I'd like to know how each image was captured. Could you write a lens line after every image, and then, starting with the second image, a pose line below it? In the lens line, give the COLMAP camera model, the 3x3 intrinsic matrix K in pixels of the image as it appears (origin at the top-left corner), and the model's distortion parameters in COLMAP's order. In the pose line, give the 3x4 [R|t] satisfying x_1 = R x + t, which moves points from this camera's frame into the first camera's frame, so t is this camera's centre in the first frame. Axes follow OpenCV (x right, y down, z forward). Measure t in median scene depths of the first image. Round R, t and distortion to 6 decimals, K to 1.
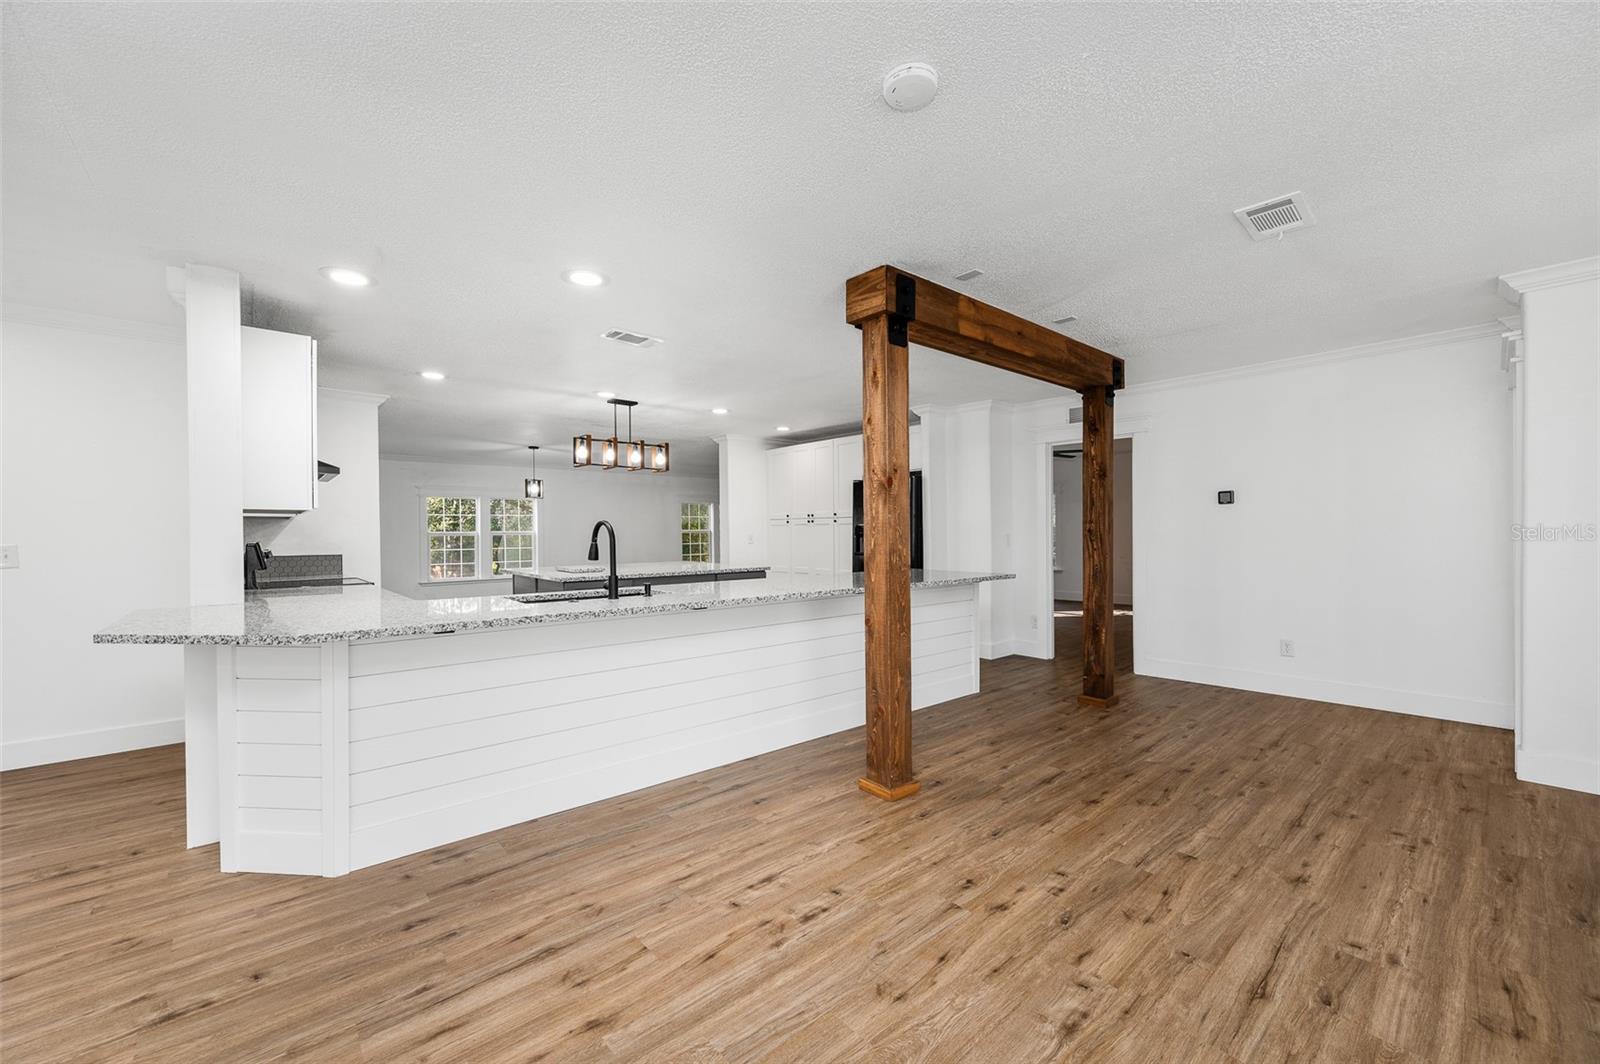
lens RADIAL K [[632.1, 0, 800.7], [0, 632.1, 541.8], [0, 0, 1]] dist [-0.000634, 0.000142]
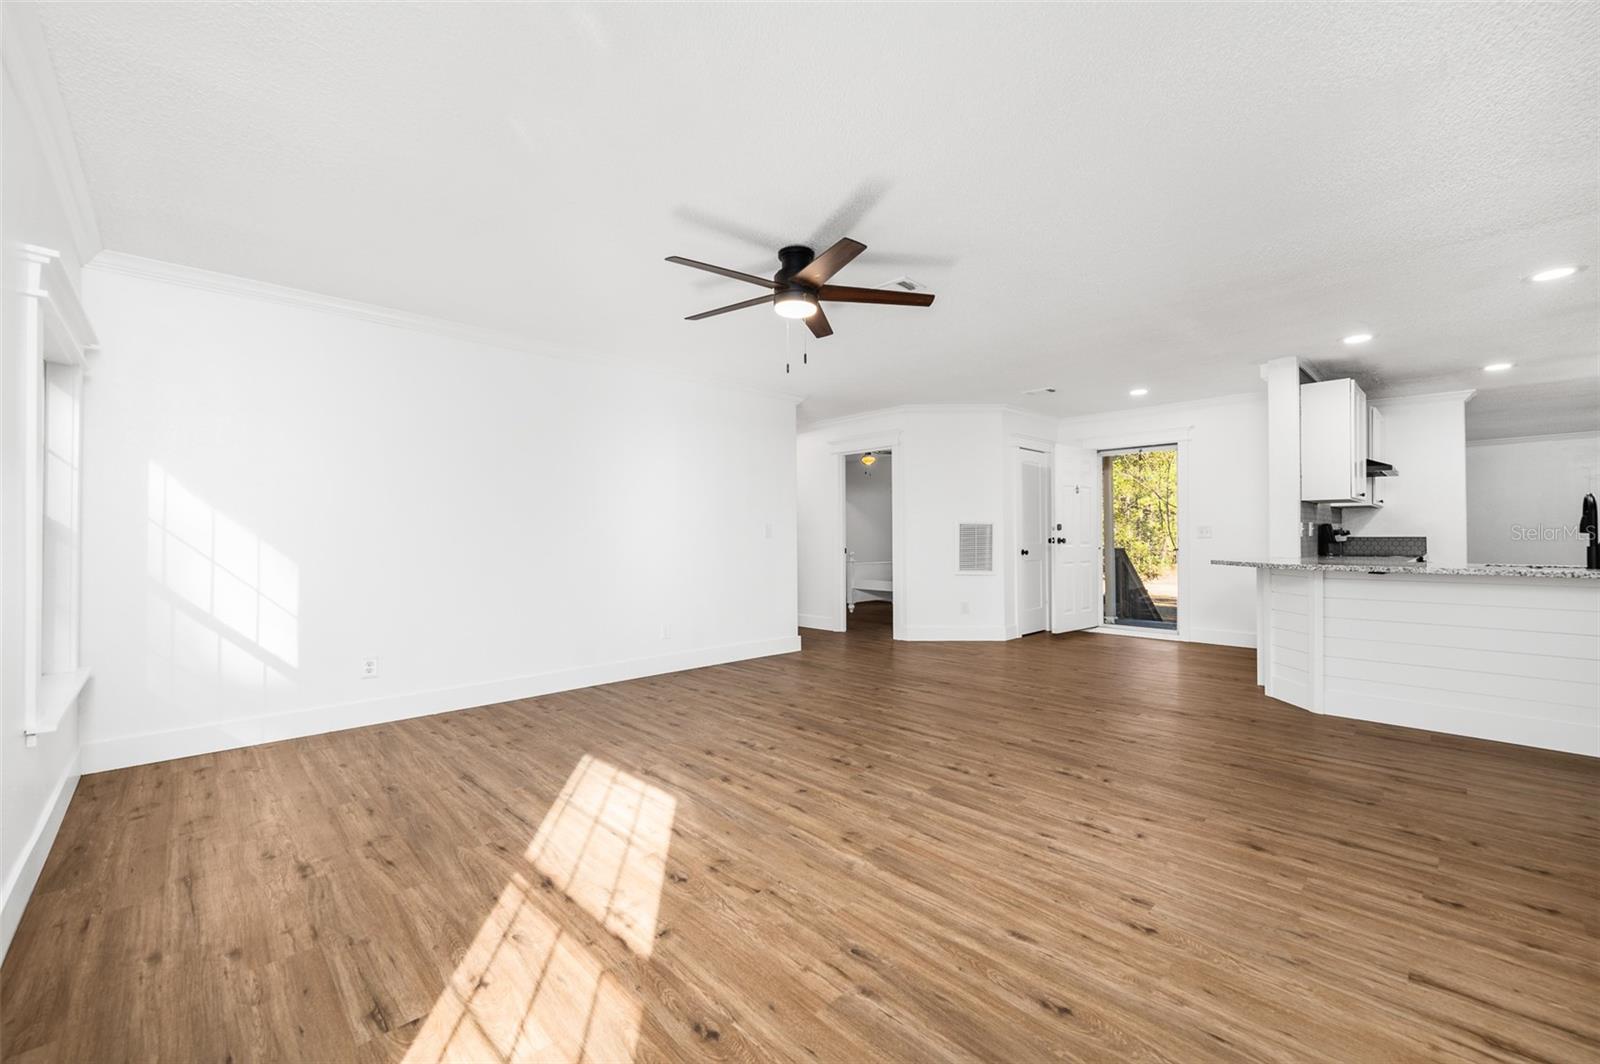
lens RADIAL K [[649.9, 0, 804.3], [0, 649.9, 534.5], [0, 0, 1]] dist [-0.001203, -0.000092]
pose [[0.050929, 0.001386, -0.998701, 0.696658], [-0.009235, 0.999957, 0.000917, 0.046827], [0.998660, 0.009176, 0.050940, -0.342360]]
